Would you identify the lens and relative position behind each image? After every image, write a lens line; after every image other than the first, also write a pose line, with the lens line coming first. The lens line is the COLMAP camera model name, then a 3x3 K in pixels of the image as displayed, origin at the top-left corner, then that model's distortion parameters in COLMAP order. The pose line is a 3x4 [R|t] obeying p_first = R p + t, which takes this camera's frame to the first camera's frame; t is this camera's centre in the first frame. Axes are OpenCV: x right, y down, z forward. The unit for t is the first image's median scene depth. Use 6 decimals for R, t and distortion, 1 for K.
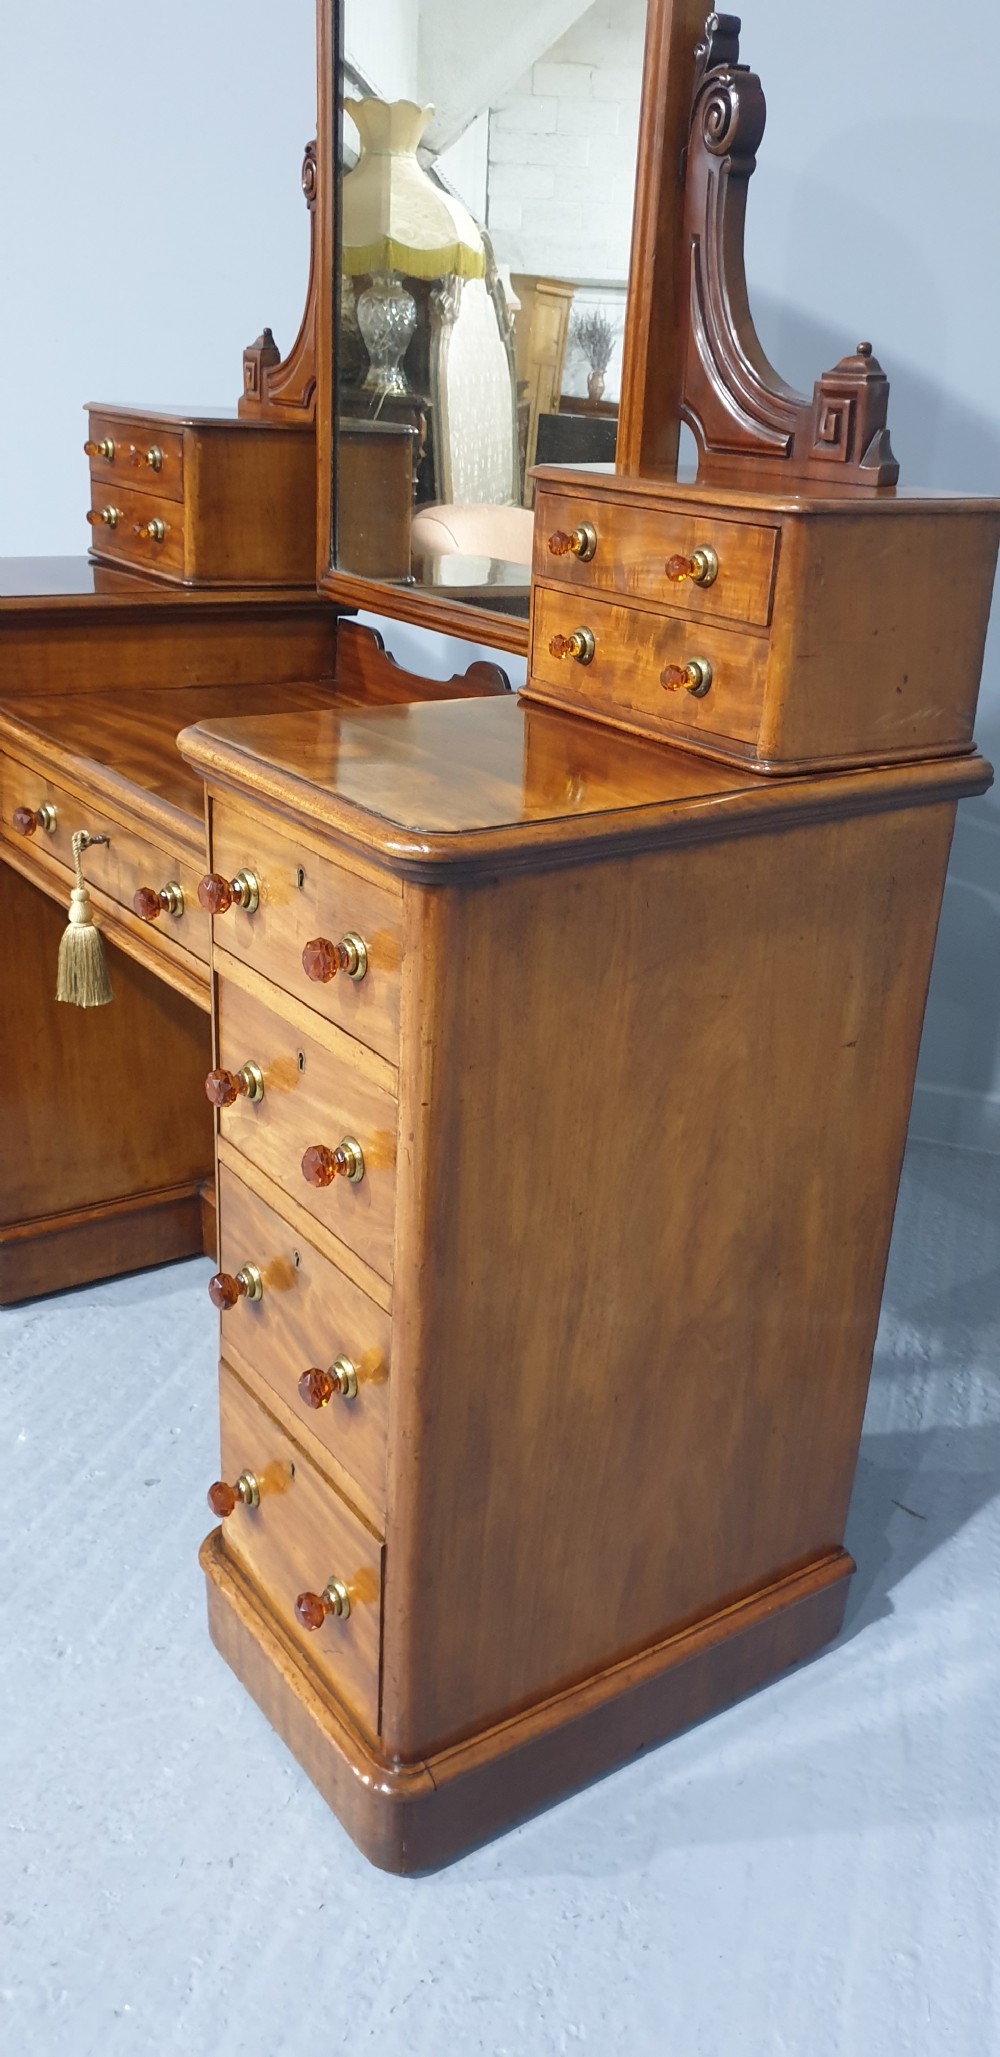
lens RADIAL K [[1599.2, 0, 526.2], [0, 1599.2, 1023.2], [0, 0, 1]] dist [0.159197, -0.515108]
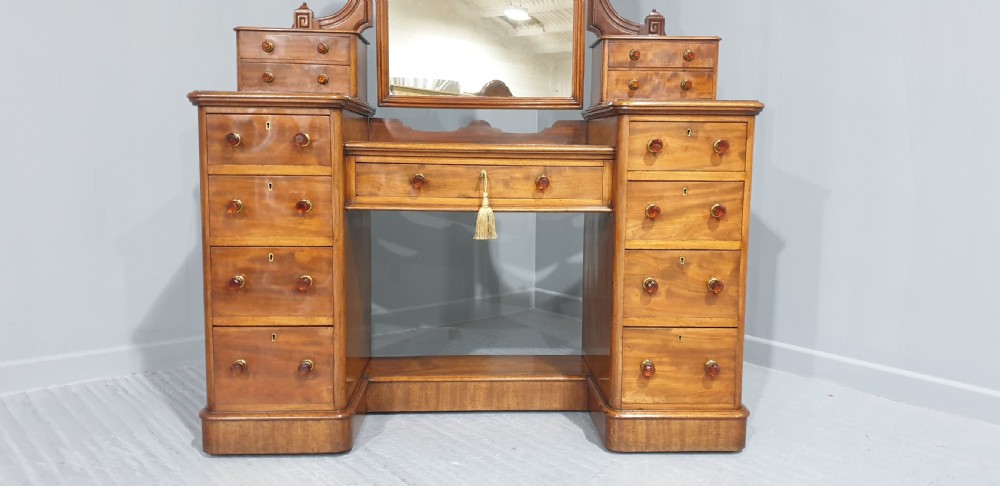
lens RADIAL K [[767.5, 0, 510.1], [0, 767.5, 235.4], [0, 0, 1]] dist [0.160277, -0.427373]
pose [[0.538439, -0.140288, 0.830904, -1.324587], [0.330766, 0.942092, -0.055280, 0.062735], [-0.775034, 0.304600, 0.553662, 0.342972]]
